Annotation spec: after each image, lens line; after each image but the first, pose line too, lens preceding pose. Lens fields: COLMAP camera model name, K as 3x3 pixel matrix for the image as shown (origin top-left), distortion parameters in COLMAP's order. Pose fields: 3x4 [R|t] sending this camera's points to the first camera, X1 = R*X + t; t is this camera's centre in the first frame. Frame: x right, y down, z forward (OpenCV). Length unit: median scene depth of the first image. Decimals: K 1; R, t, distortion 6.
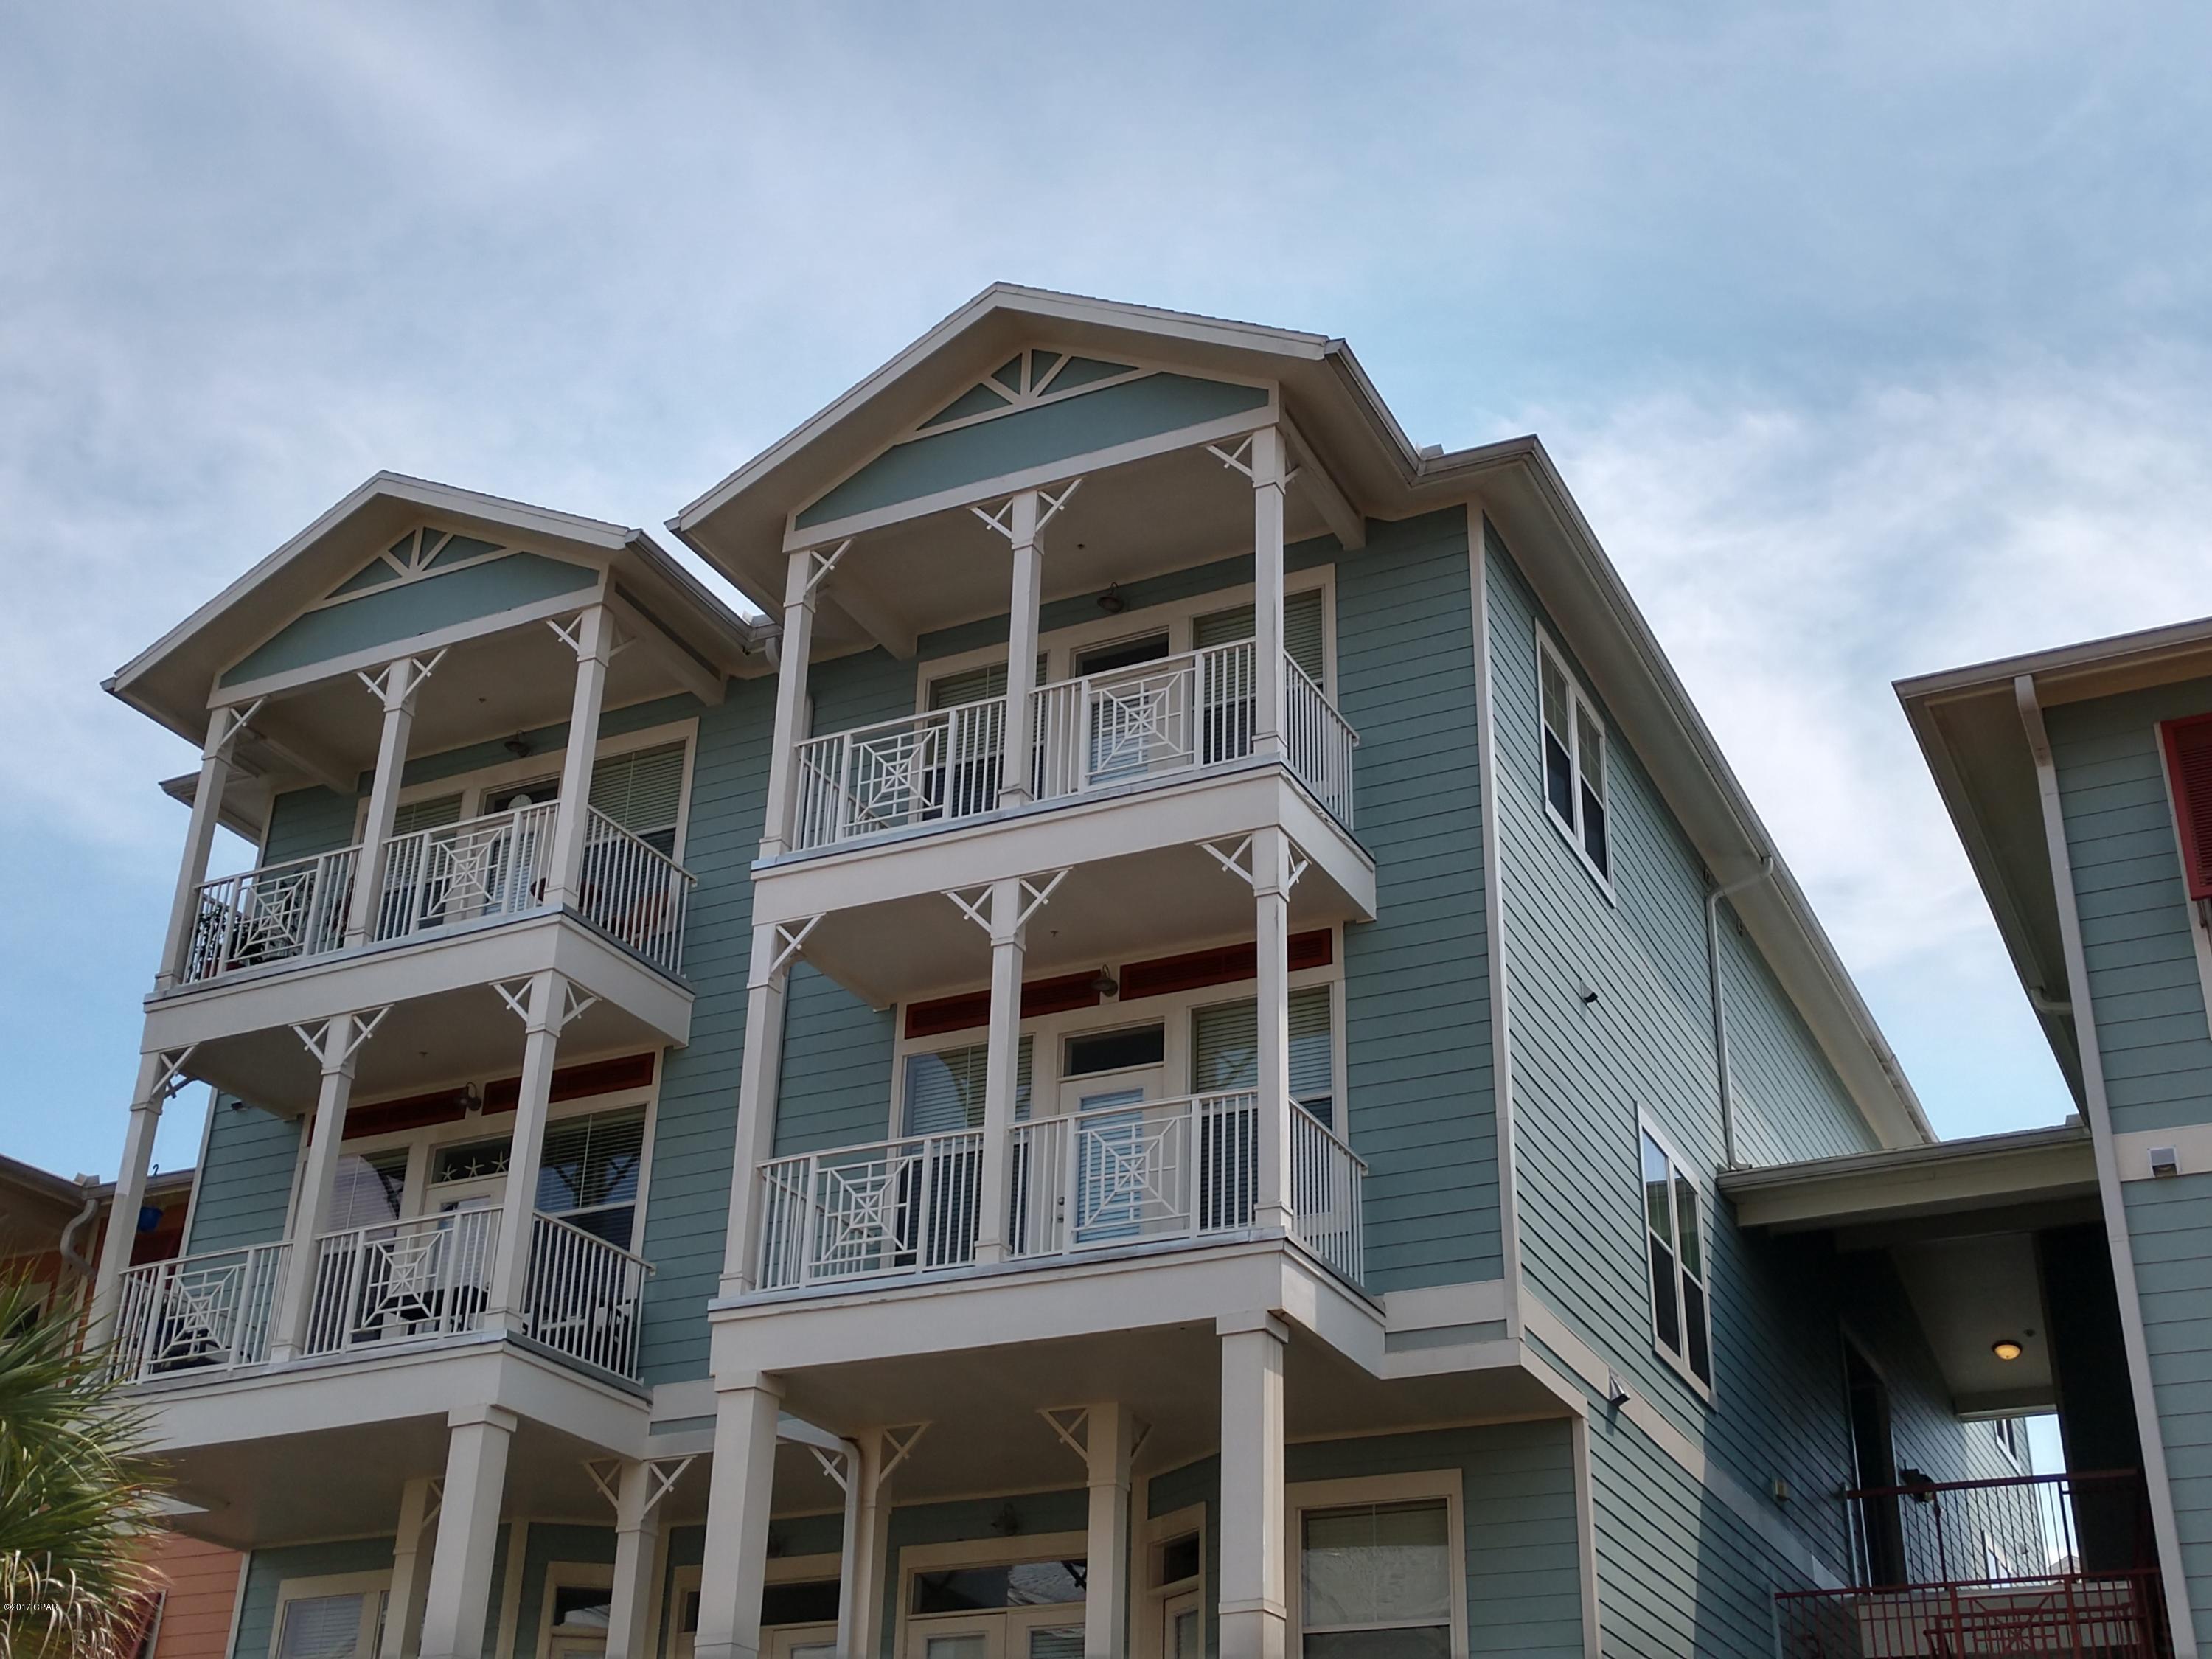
lens RADIAL K [[2690.7, 0, 1106.0], [0, 2690.7, 829.5], [0, 0, 1]] dist [0.001379, -0.012001]
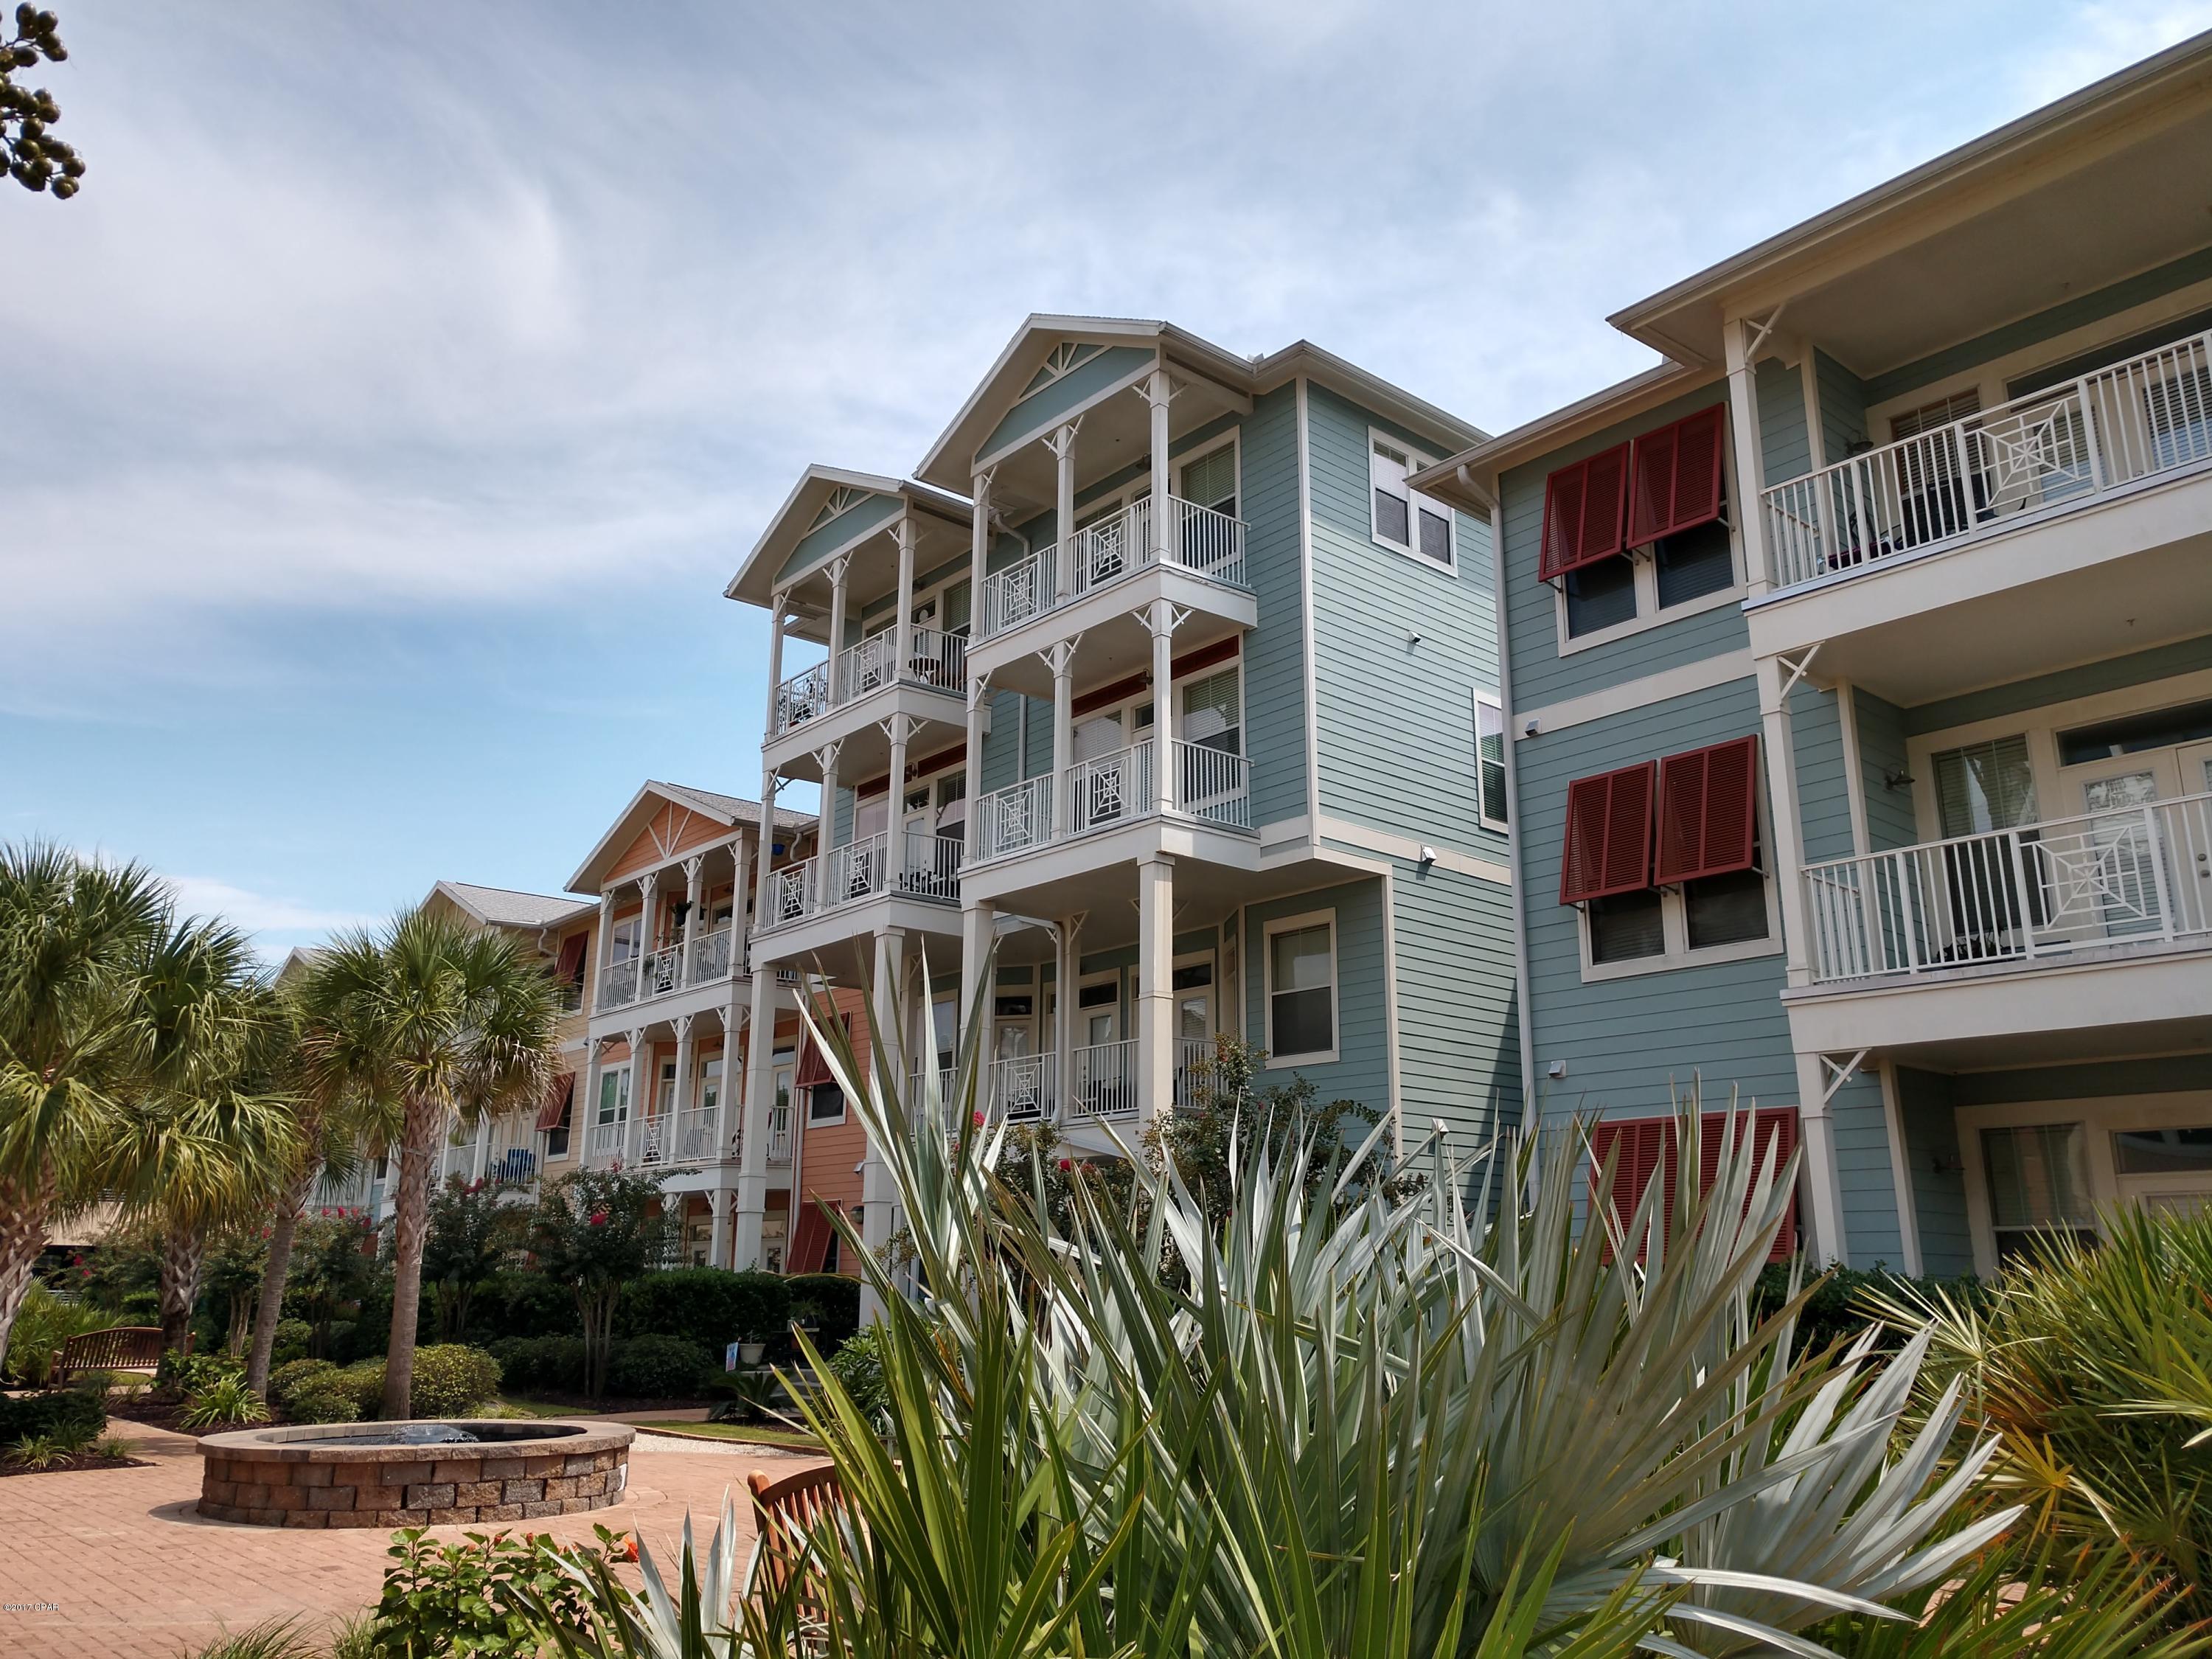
lens RADIAL K [[1627.7, 0, 1106.0], [0, 1627.7, 829.5], [0, 0, 1]] dist [0.006350, -0.000346]
pose [[0.927150, -0.117416, -0.355818, 0.369291], [0.184514, 0.969581, 0.160835, -0.029802], [0.326110, -0.214771, 0.920612, -0.095852]]
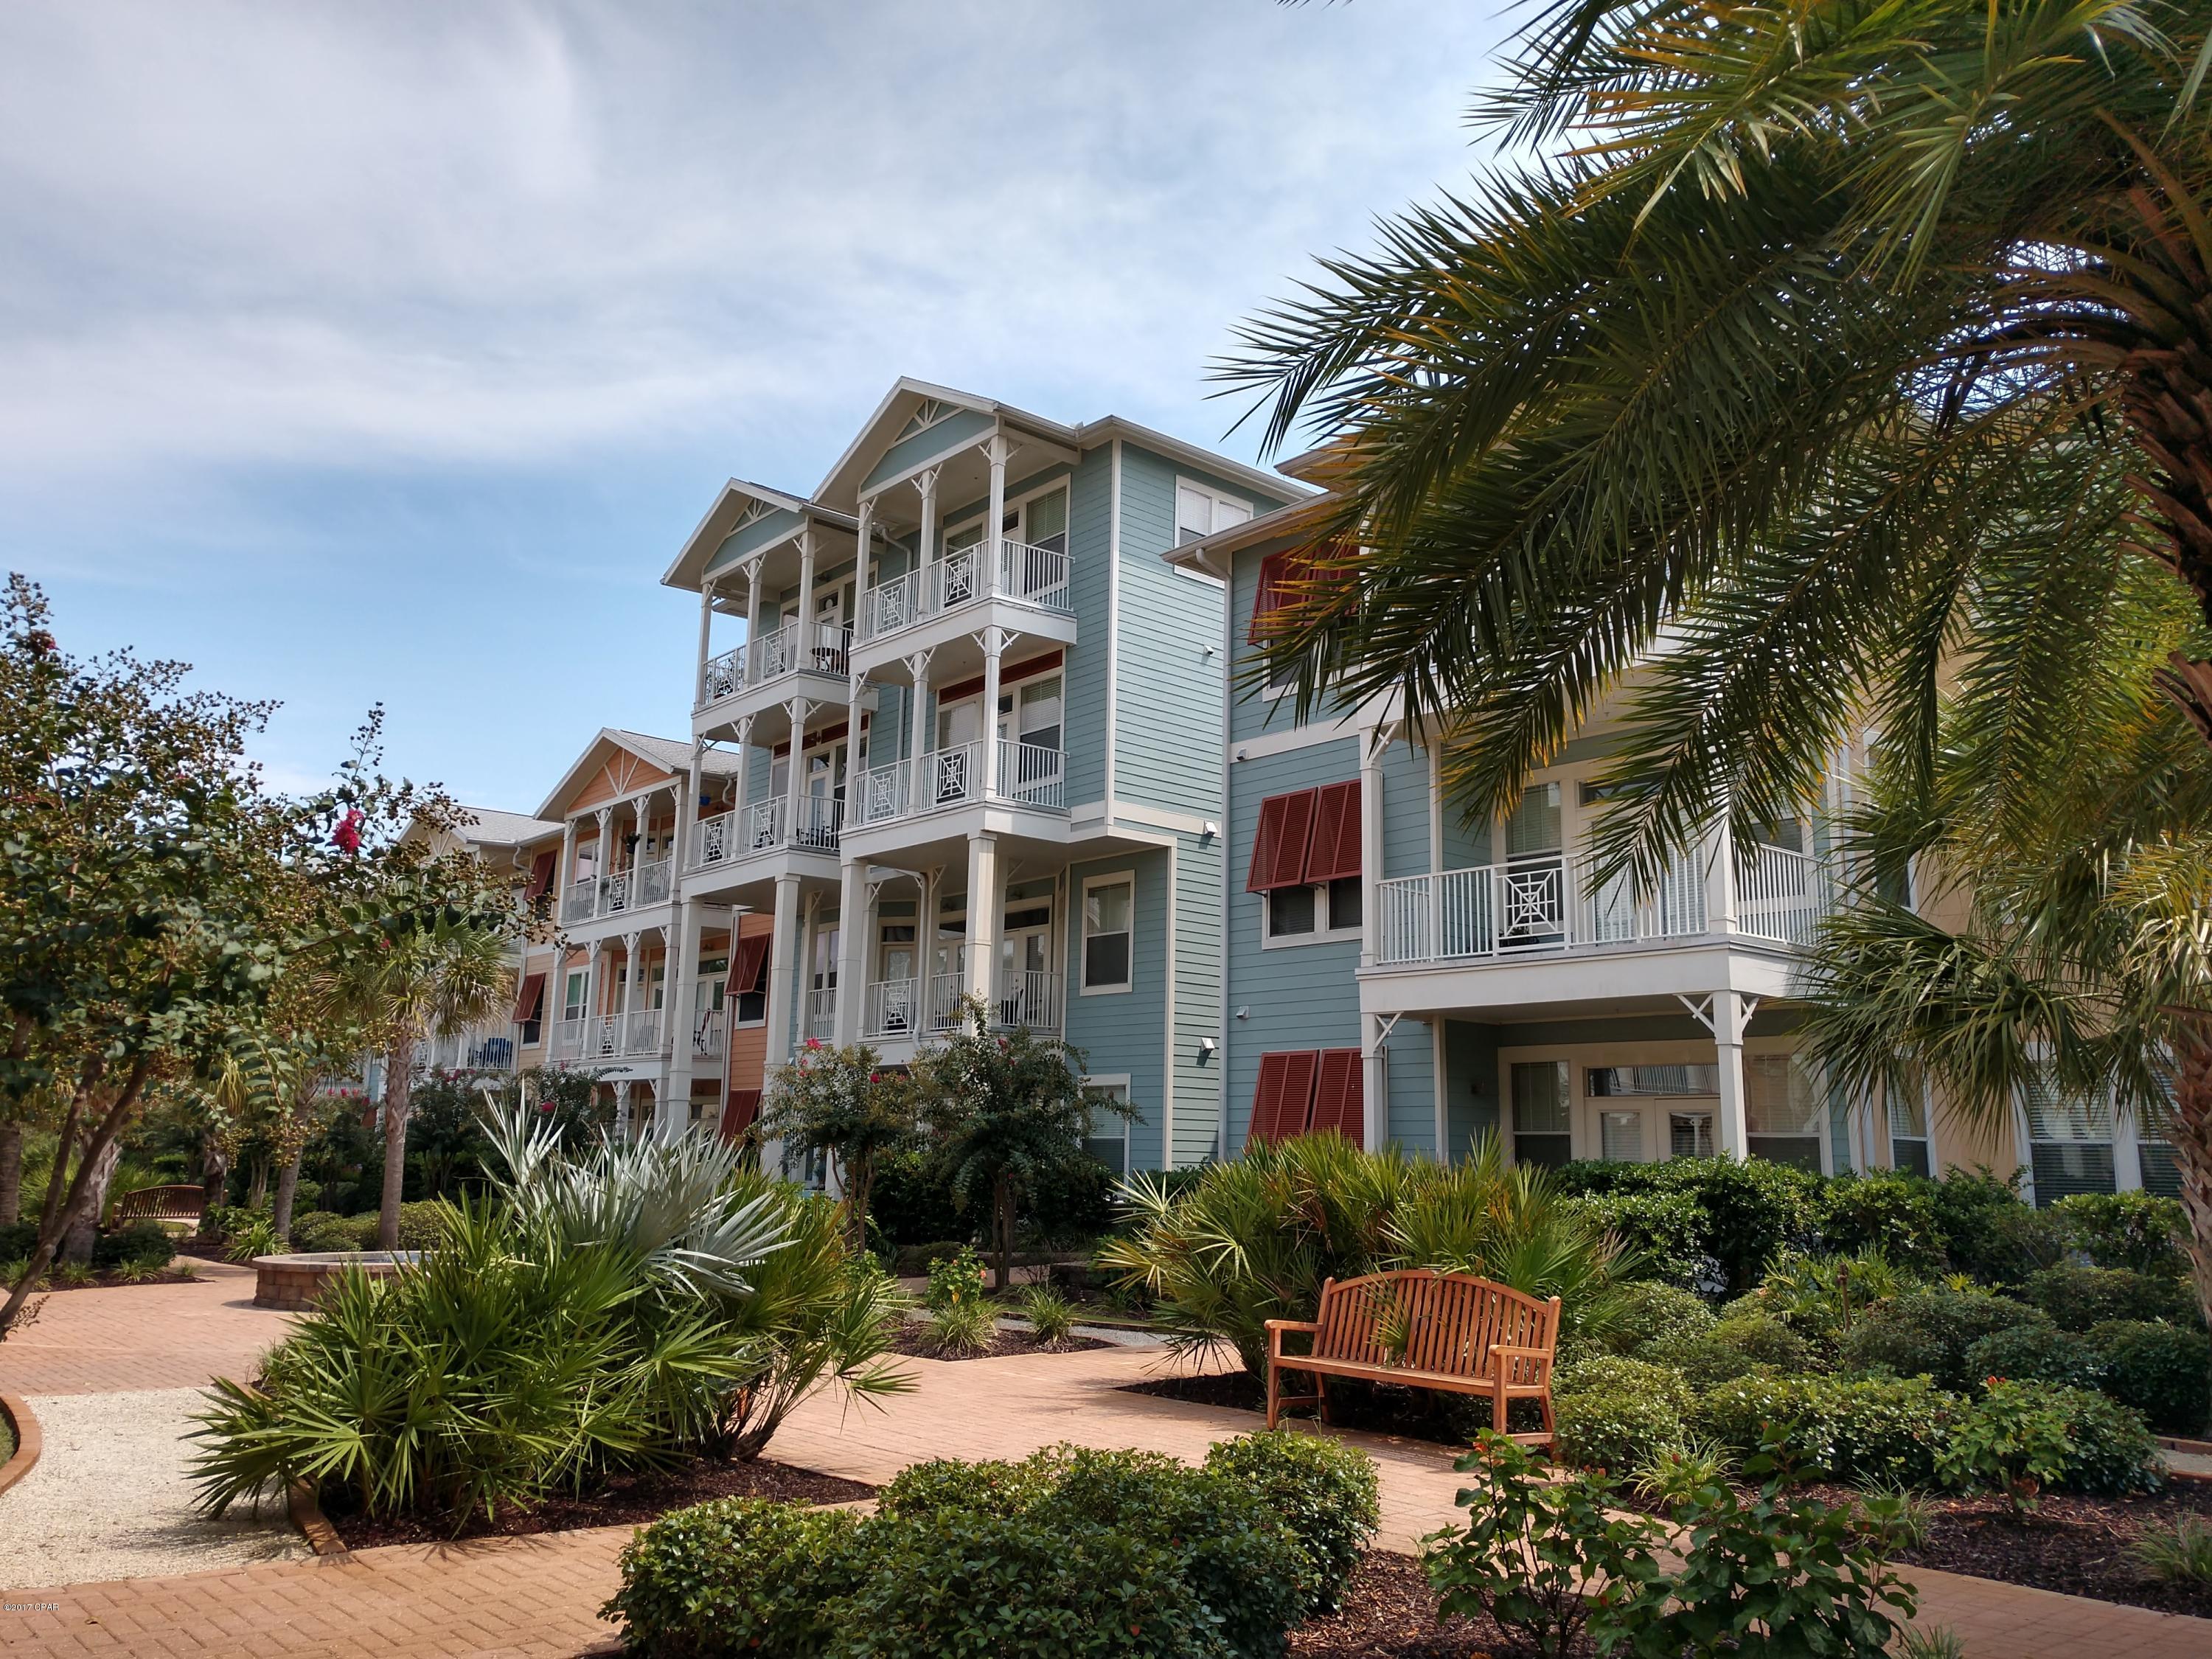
lens RADIAL K [[1585.9, 0, 1106.0], [0, 1585.9, 829.5], [0, 0, 1]] dist [0.001411, 0.002809]
pose [[0.932894, -0.078758, -0.351434, 0.563452], [0.167462, 0.958753, 0.229672, -0.117005], [0.318849, -0.273111, 0.907604, -0.260703]]
